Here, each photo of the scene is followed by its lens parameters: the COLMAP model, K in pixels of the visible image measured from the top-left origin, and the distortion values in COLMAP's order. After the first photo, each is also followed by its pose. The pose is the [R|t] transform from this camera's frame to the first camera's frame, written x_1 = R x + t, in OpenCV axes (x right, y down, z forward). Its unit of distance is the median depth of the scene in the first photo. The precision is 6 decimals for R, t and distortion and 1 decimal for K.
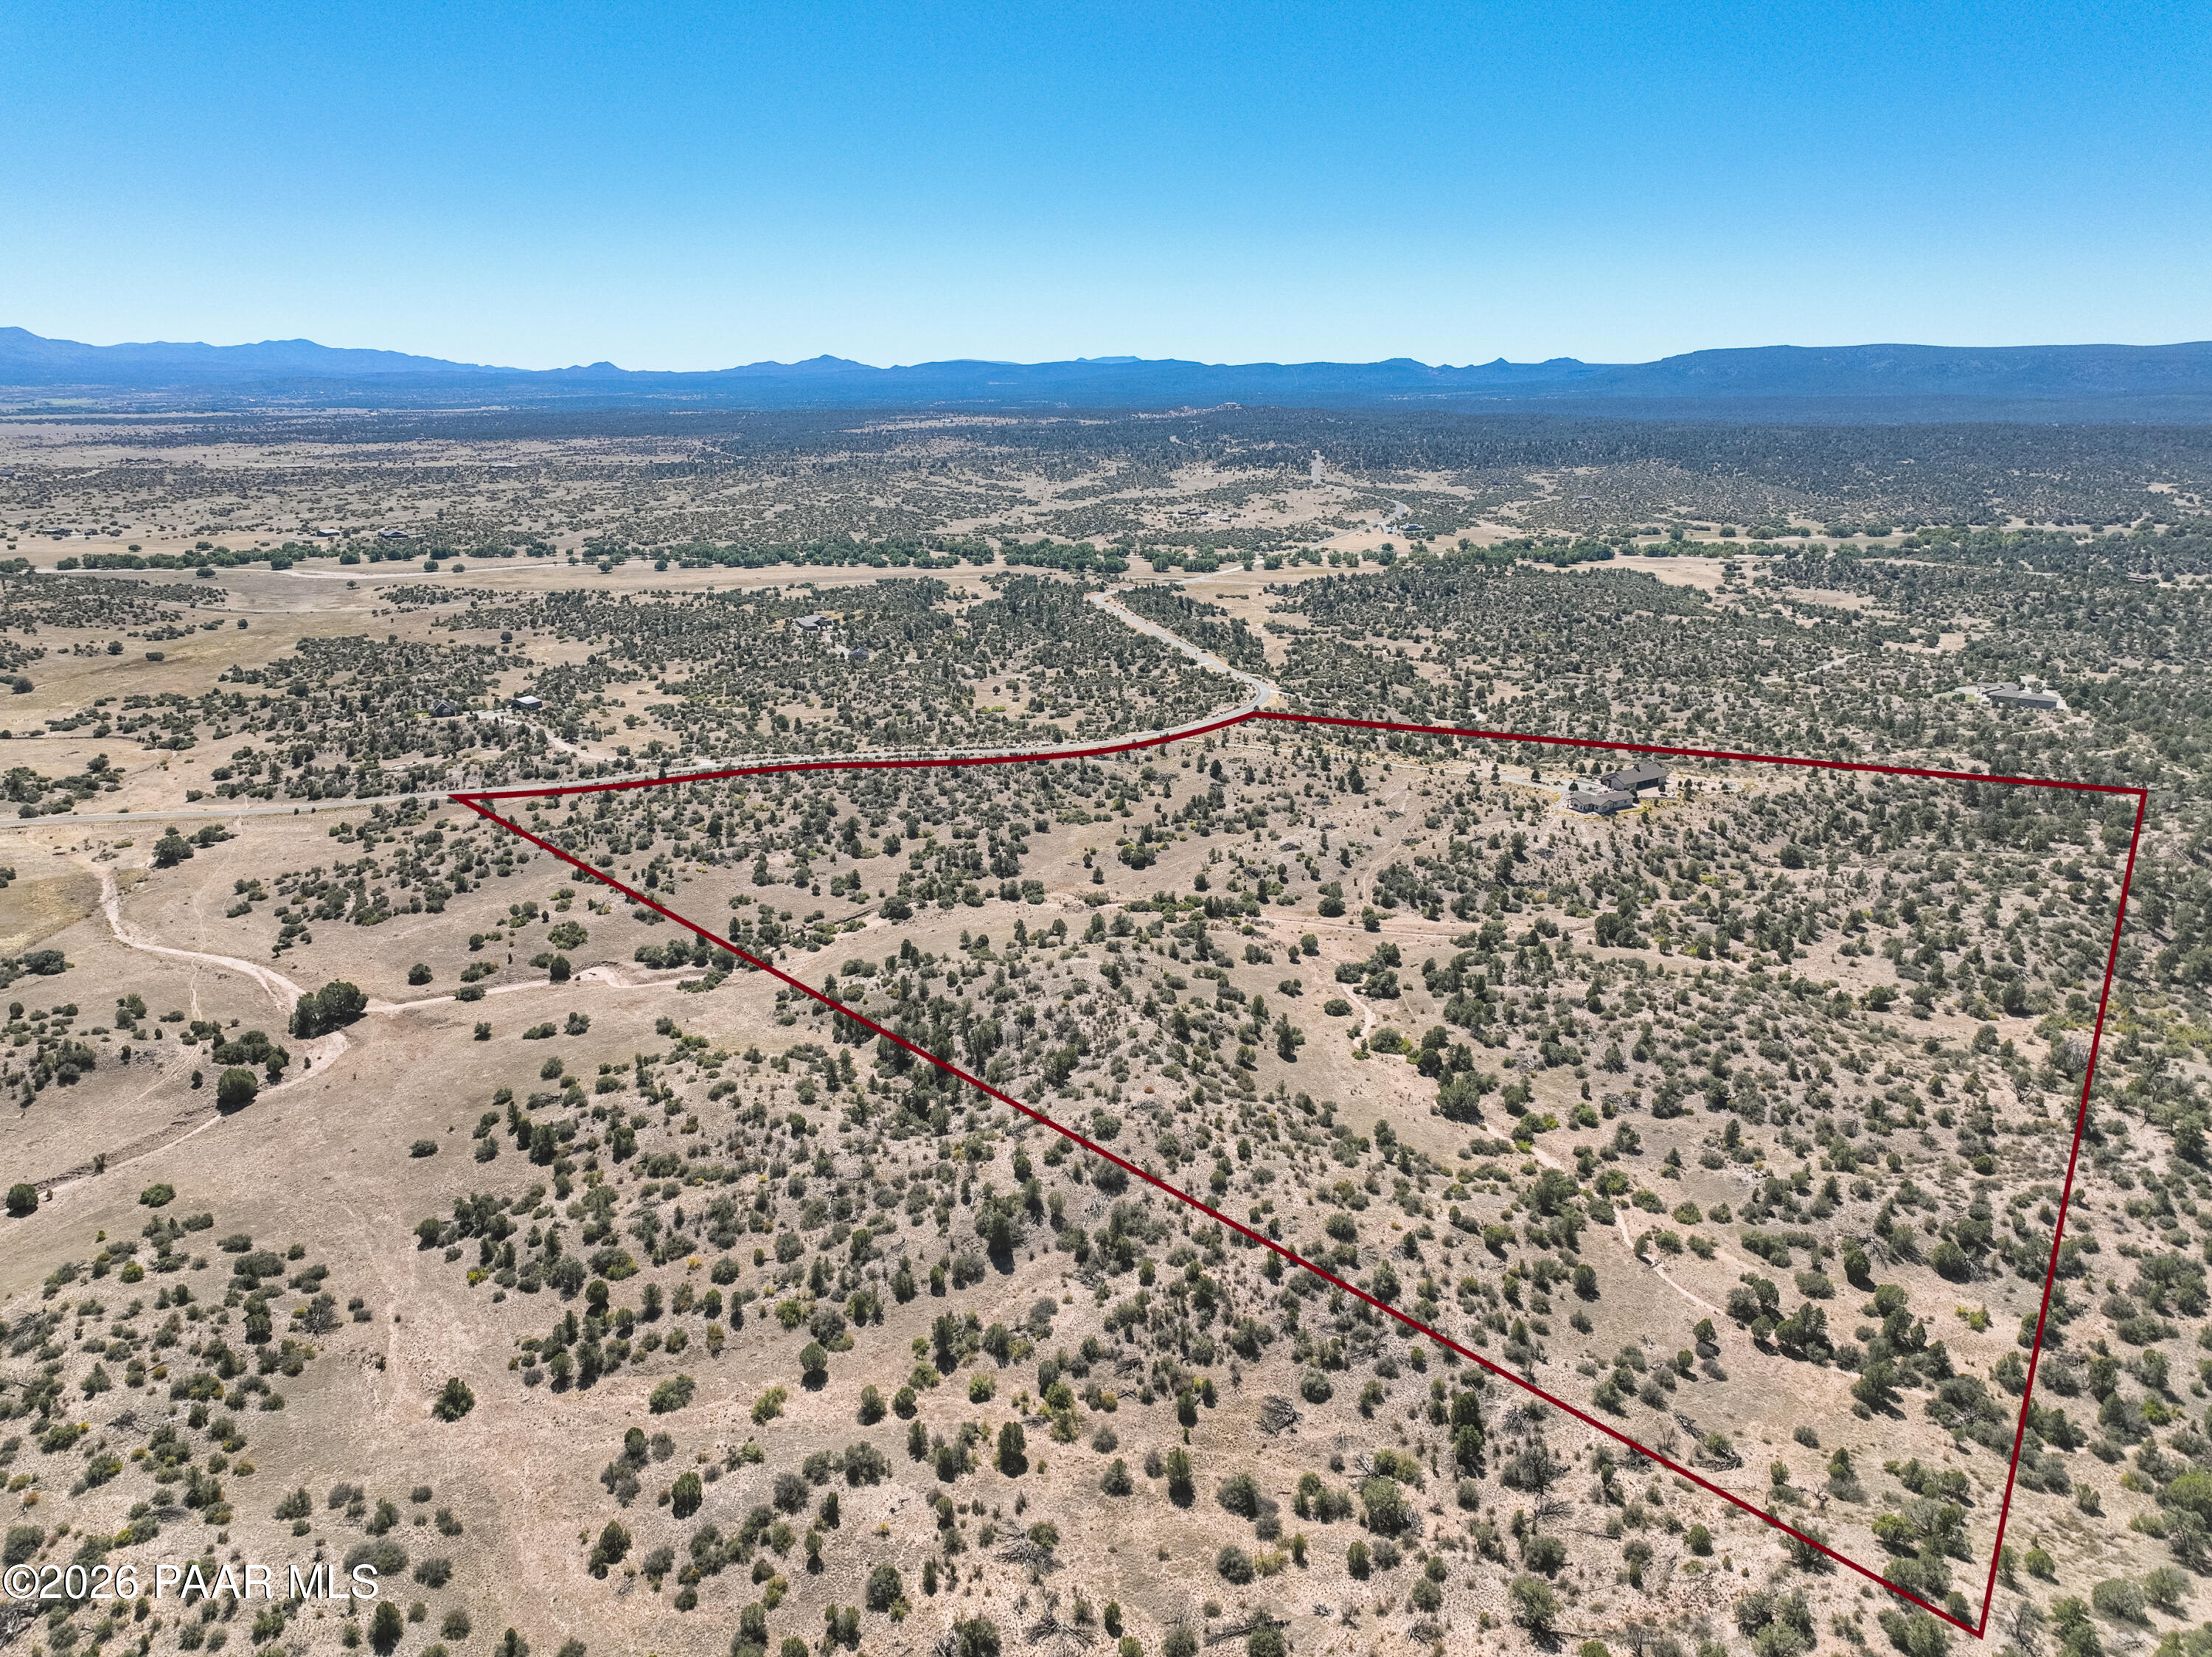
lens RADIAL K [[1557.4, 0, 1116.2], [0, 1557.4, 827.8], [0, 0, 1]] dist [-0.001990, 0.018616]
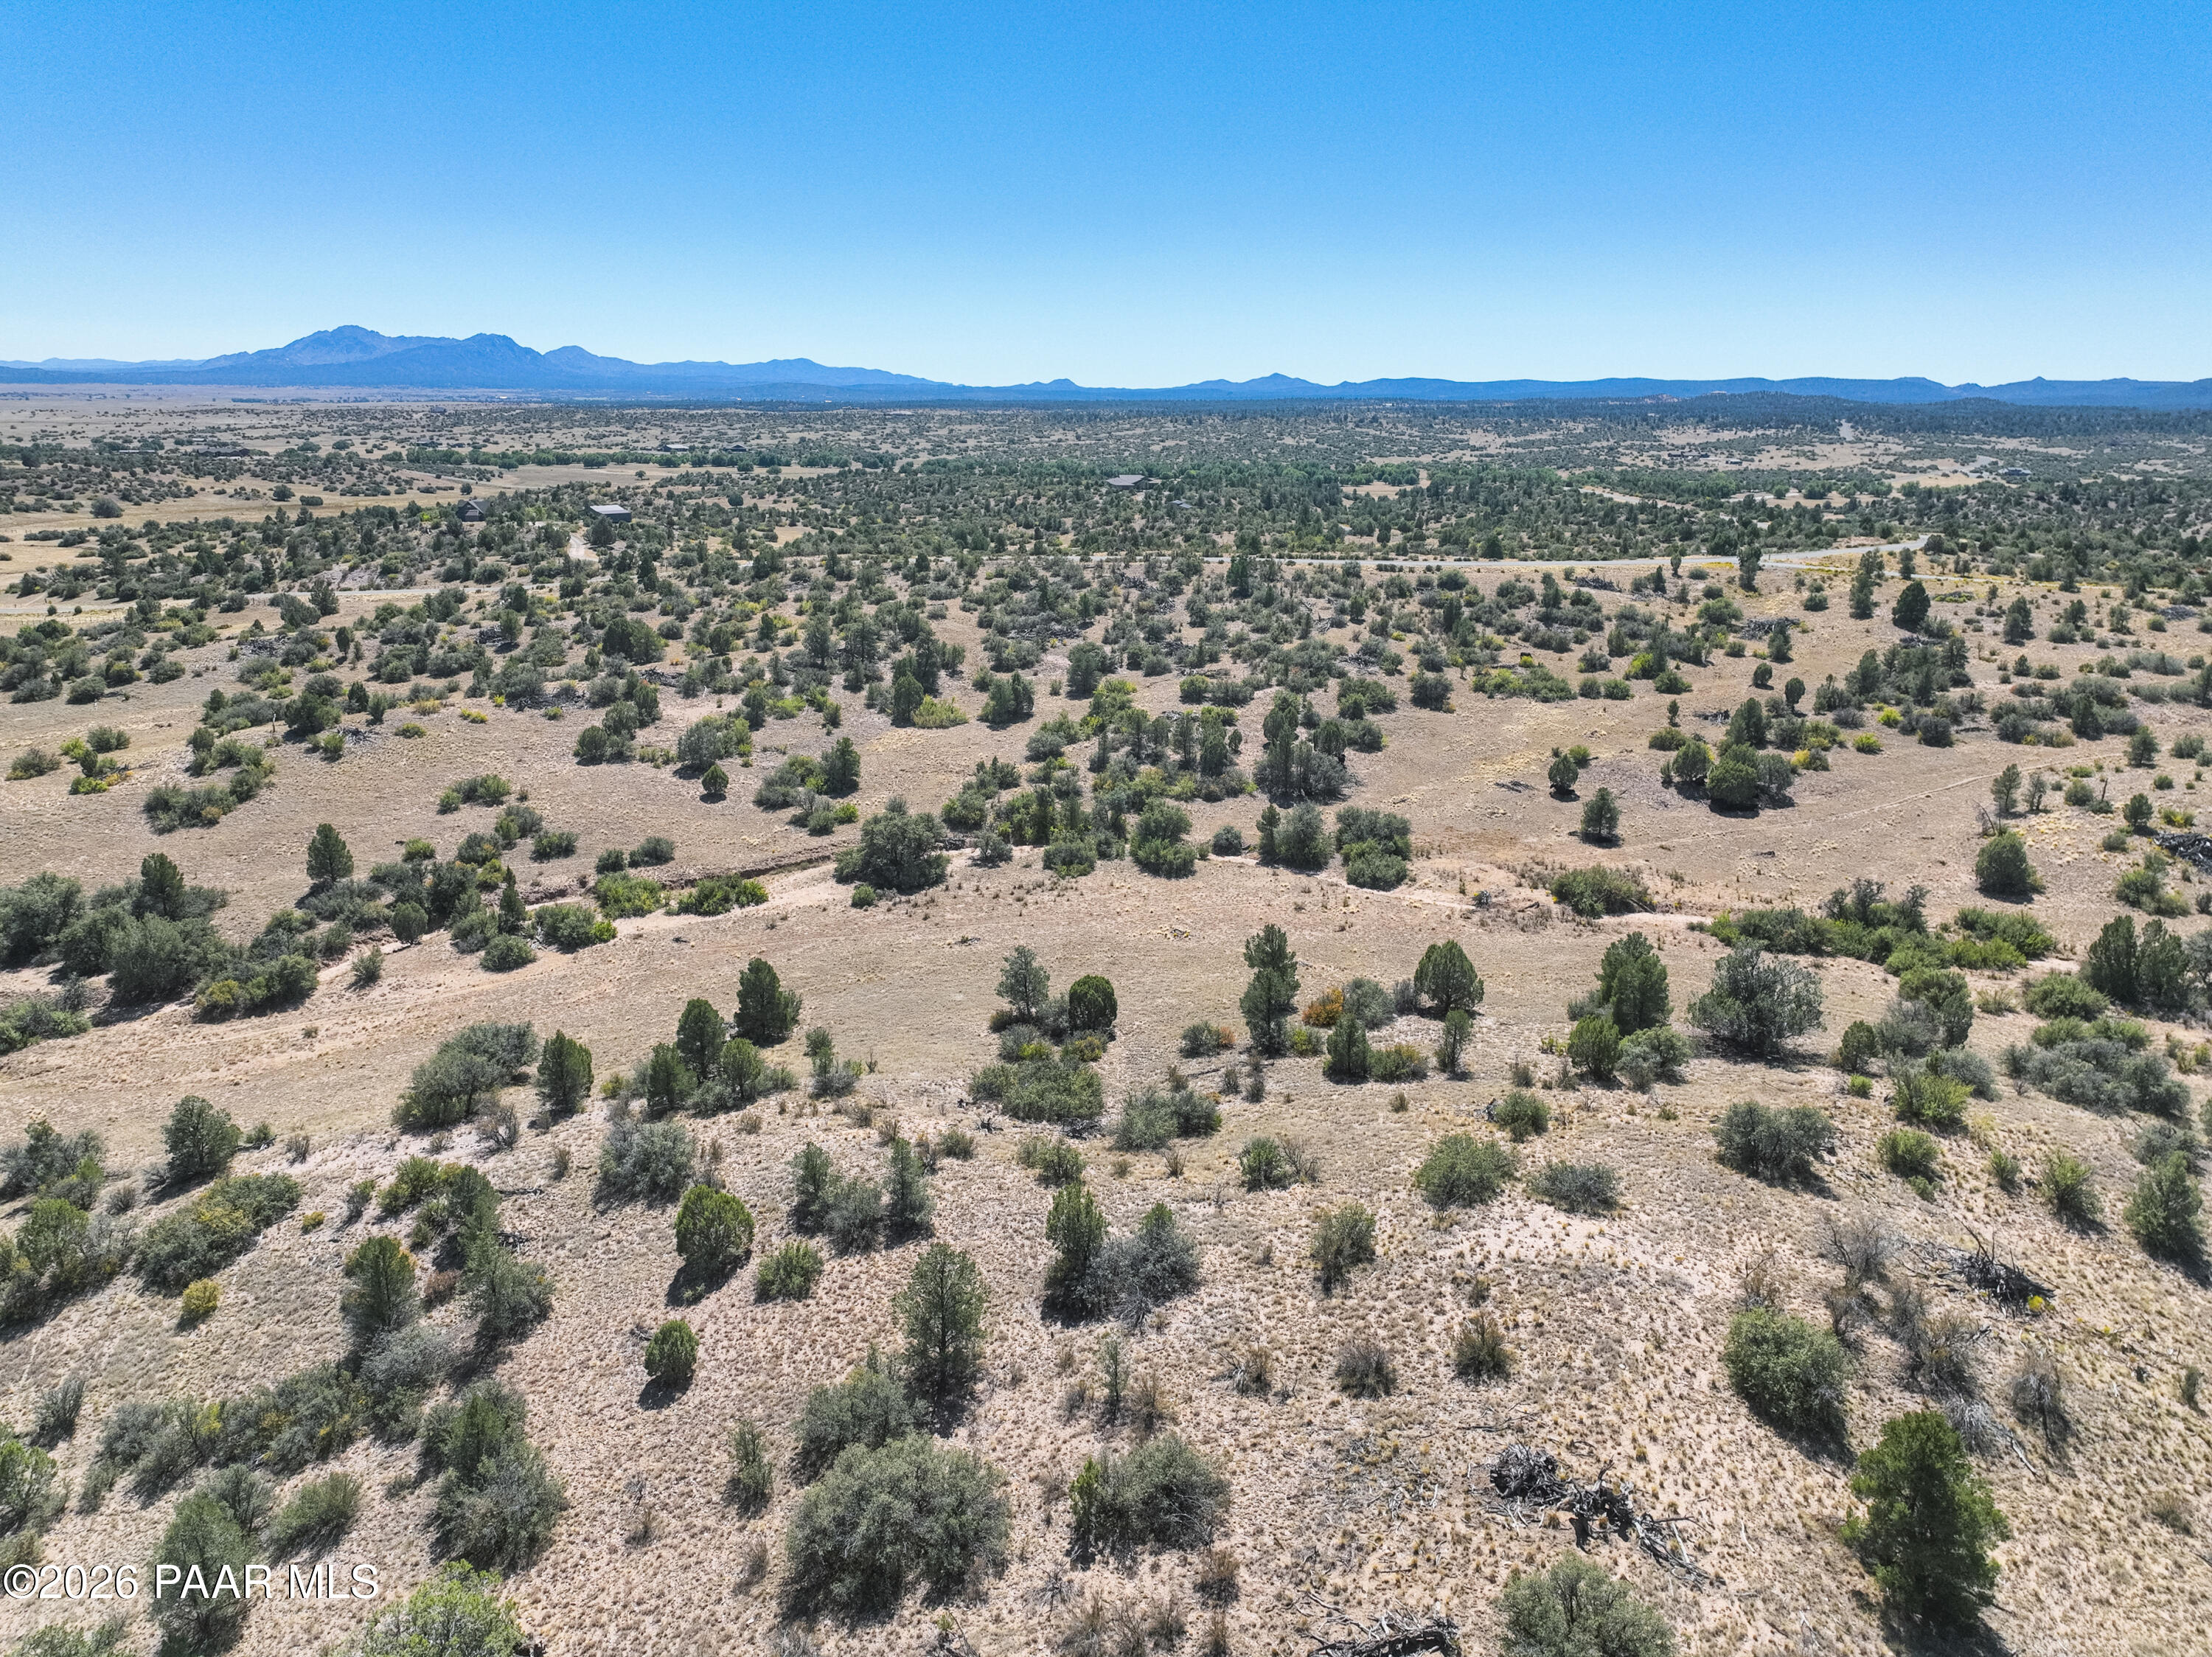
lens RADIAL K [[1557.4, 0, 1103.6], [0, 1557.4, 833.9], [0, 0, 1]] dist [-0.001990, 0.018616]
pose [[0.959724, 0.084377, -0.267976, -0.024377], [-0.087916, 0.996127, -0.001210, 0.044764], [0.266836, 0.024720, 0.963425, 0.728614]]
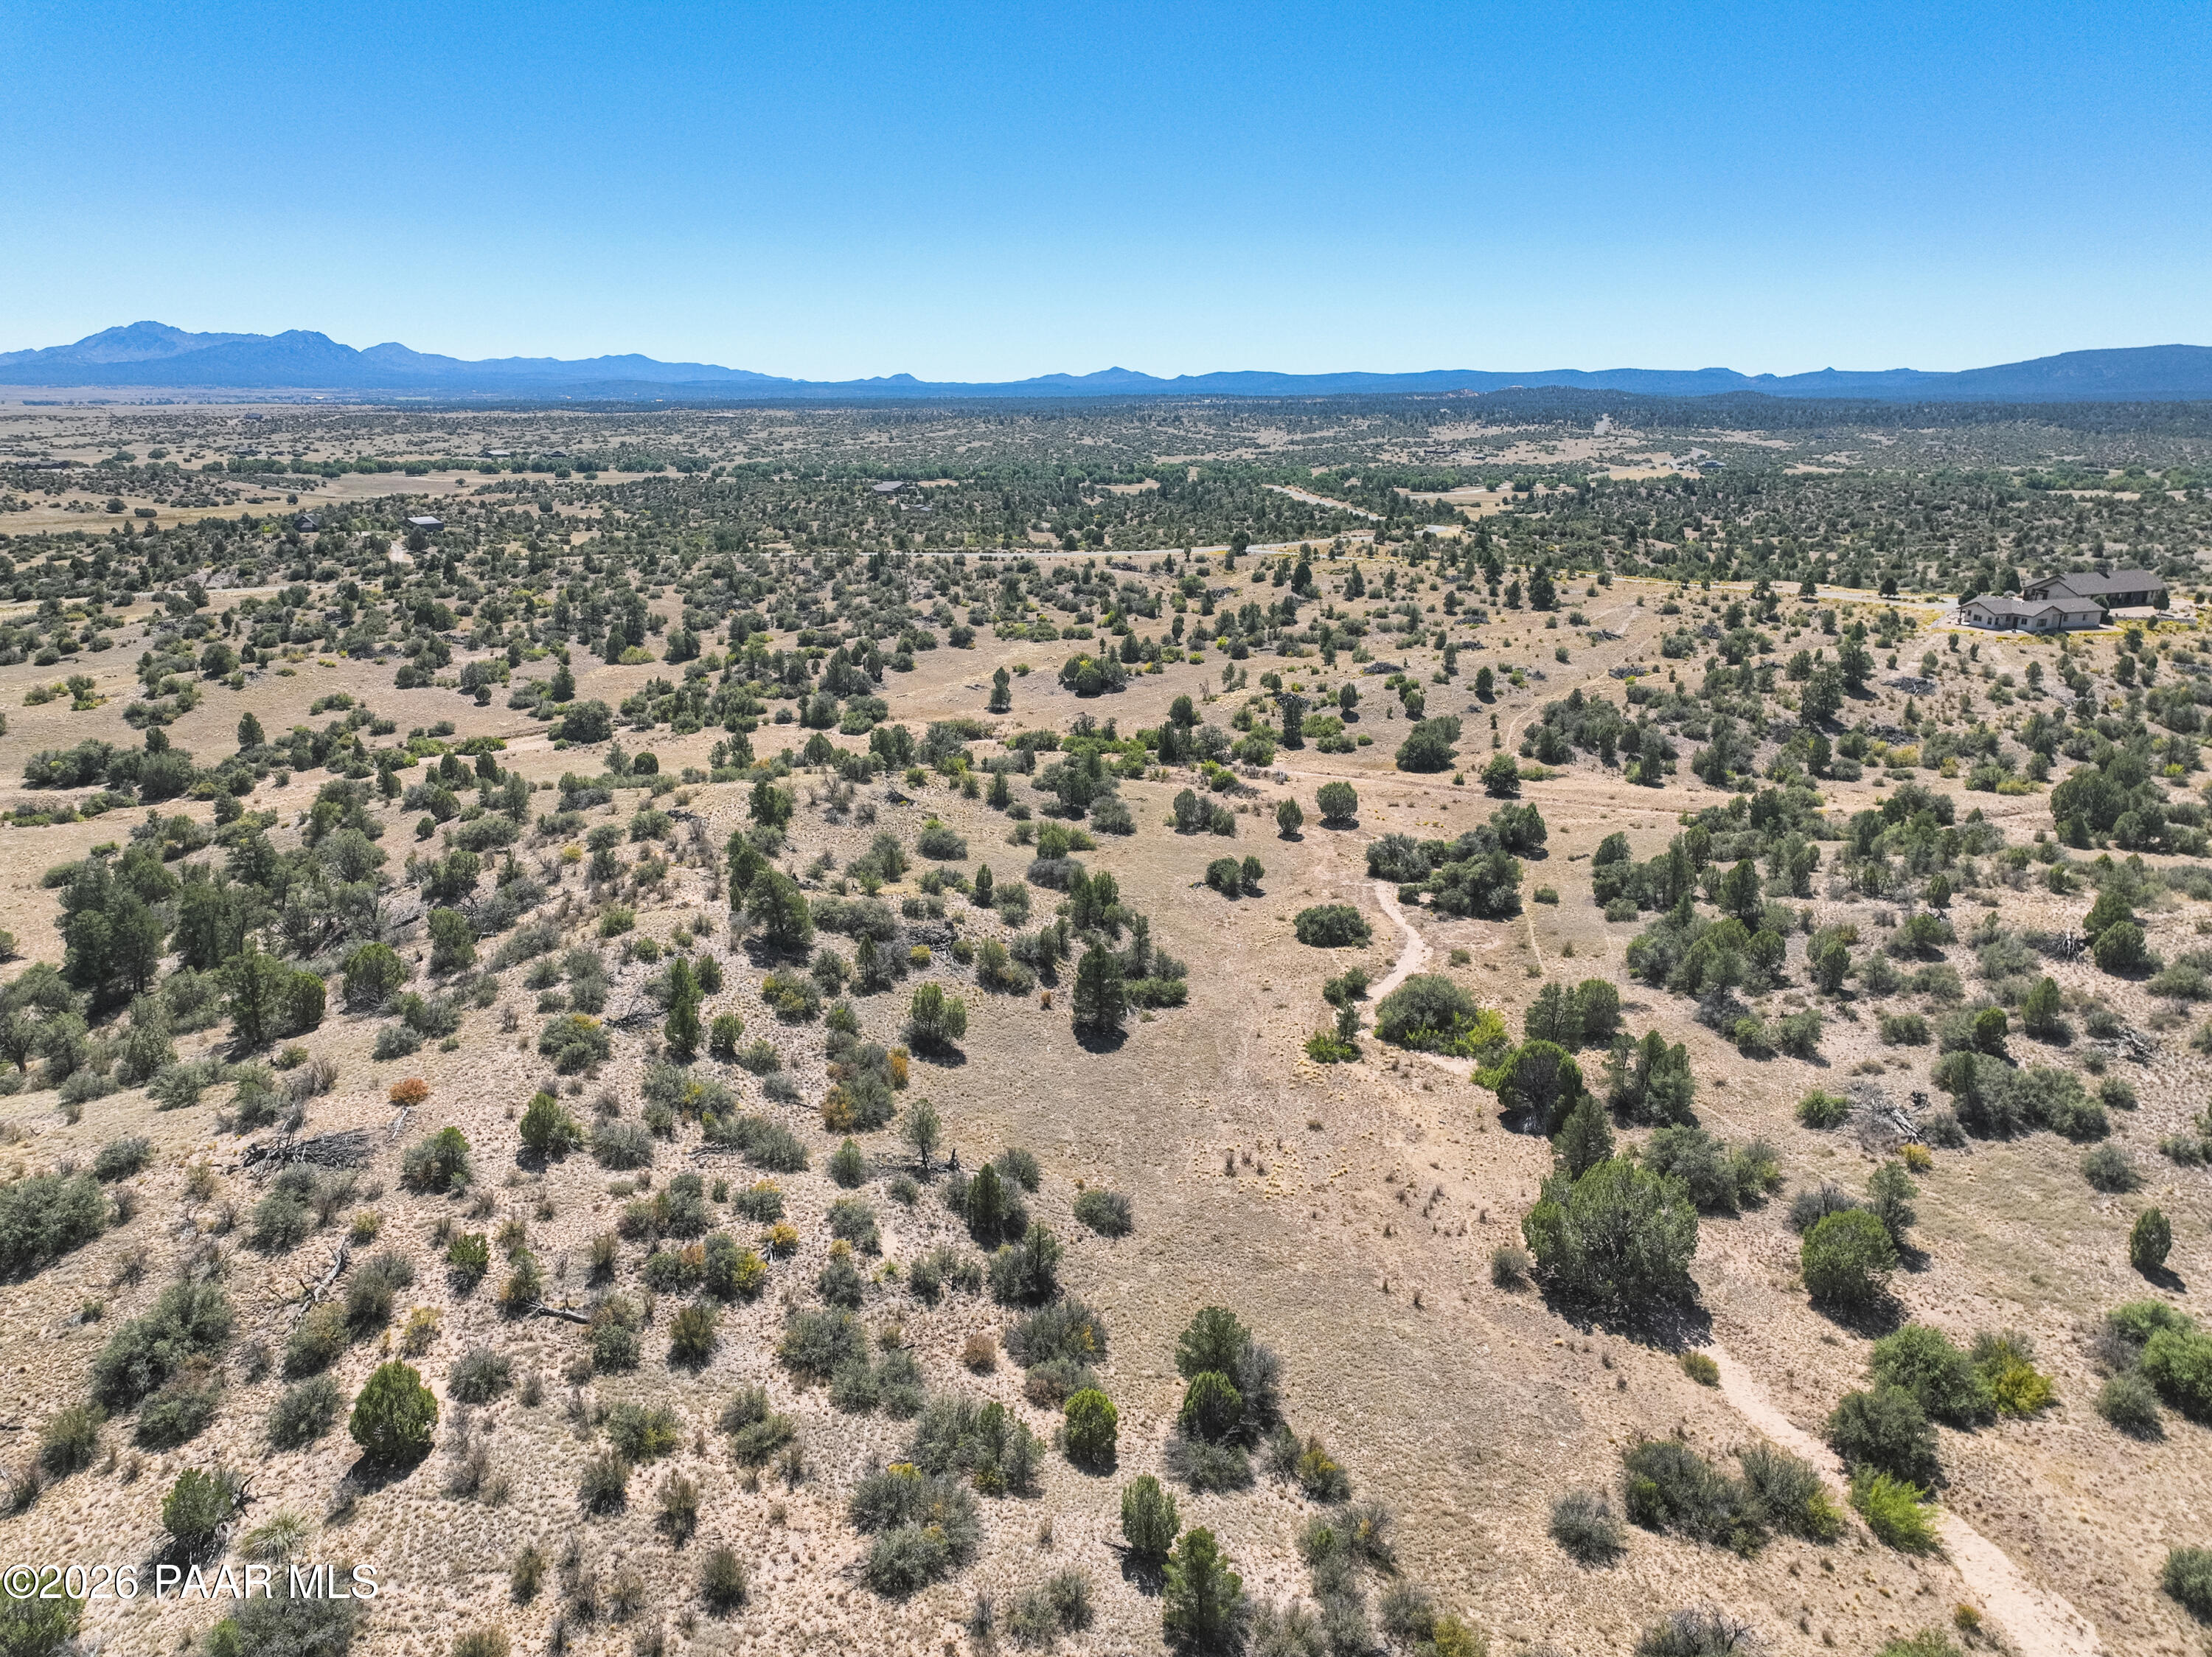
lens RADIAL K [[1557.4, 0, 1110.7], [0, 1557.4, 830.1], [0, 0, 1]] dist [-0.001990, 0.018616]
pose [[0.982998, 0.052295, -0.176012, 0.127719], [-0.054198, 0.998512, -0.006023, 0.080783], [0.175435, 0.015460, 0.984370, 0.518245]]
